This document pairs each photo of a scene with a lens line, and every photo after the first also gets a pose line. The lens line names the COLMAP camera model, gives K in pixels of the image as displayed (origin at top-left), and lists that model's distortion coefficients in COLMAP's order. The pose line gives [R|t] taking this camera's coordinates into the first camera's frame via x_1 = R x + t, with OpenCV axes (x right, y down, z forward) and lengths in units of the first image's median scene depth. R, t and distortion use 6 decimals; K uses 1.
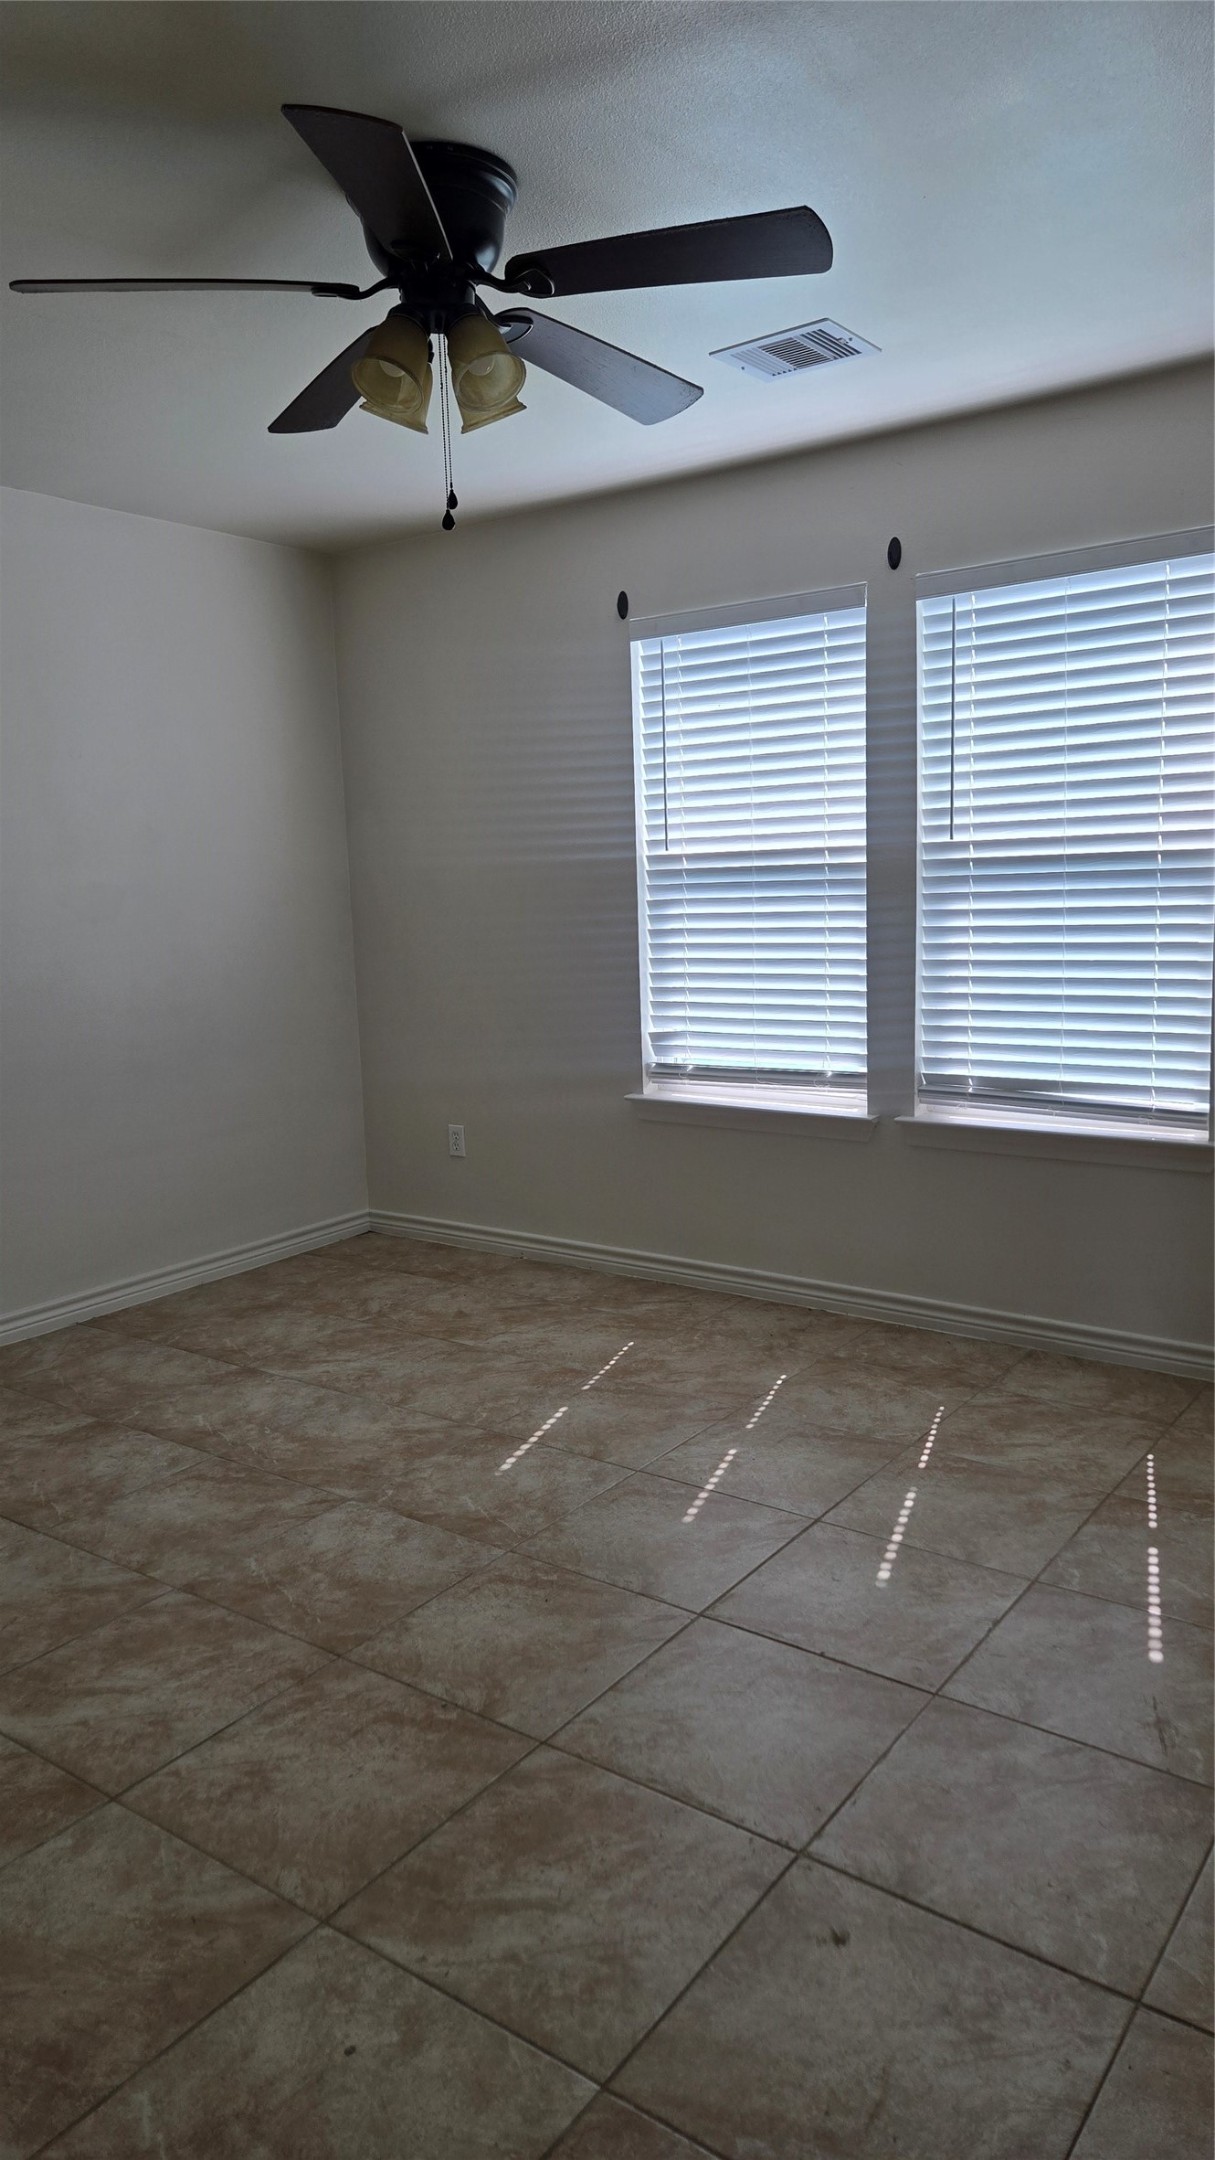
lens RADIAL K [[1430.6, 0, 611.9], [0, 1430.6, 1089.3], [0, 0, 1]] dist [0.070814, -0.053939]
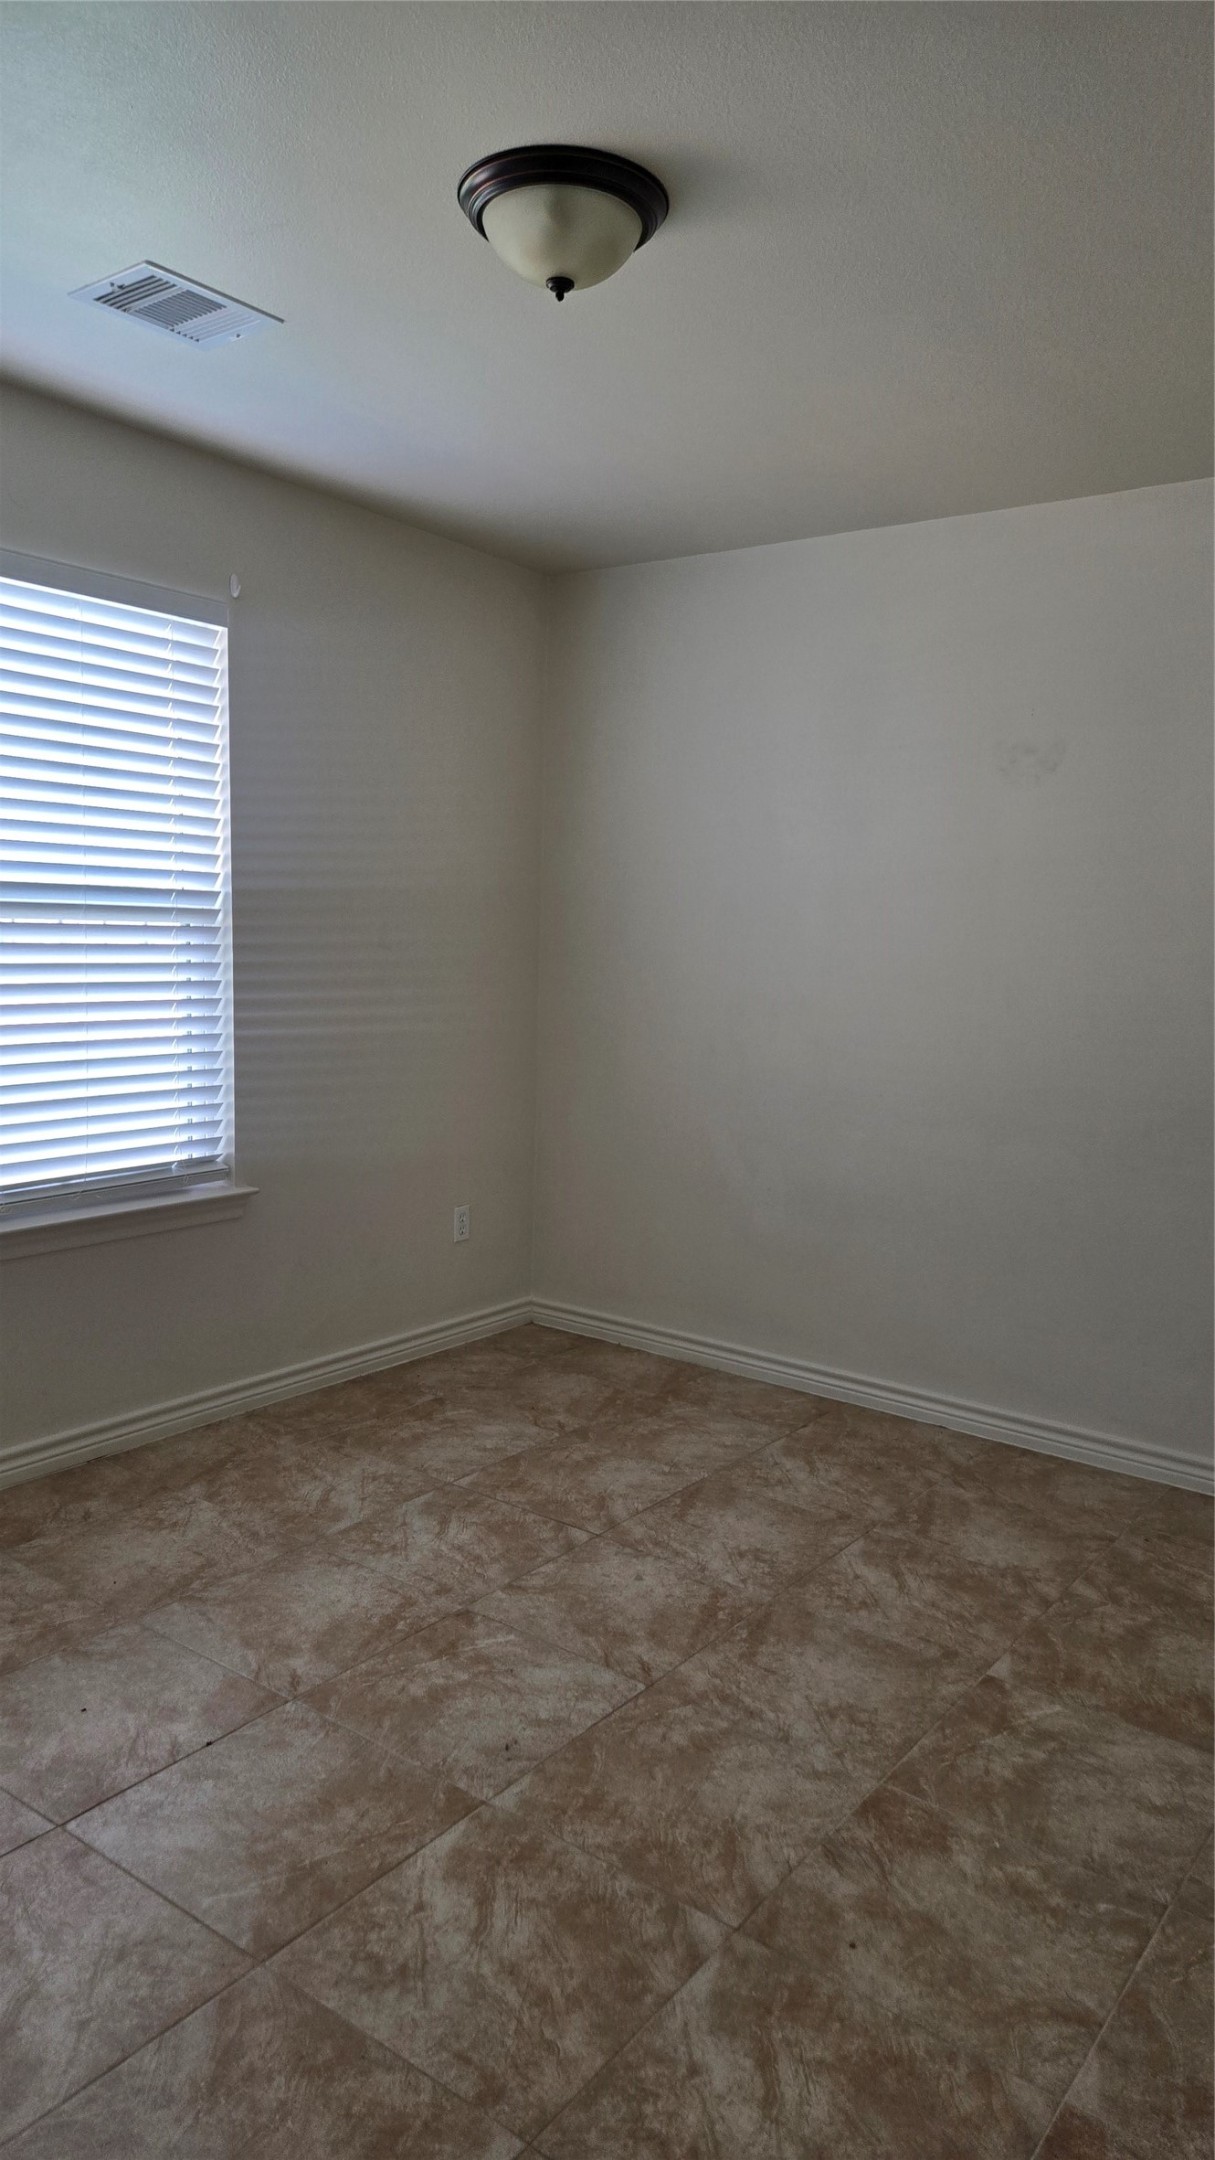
lens RADIAL K [[1430.6, 0, 611.9], [0, 1430.6, 1089.3], [0, 0, 1]] dist [0.070814, -0.053939]
pose [[-0.023422, 0.140413, -0.989816, 0.871849], [-0.184985, 0.972382, 0.142317, -0.201315], [0.982462, 0.186434, 0.003199, 1.008881]]
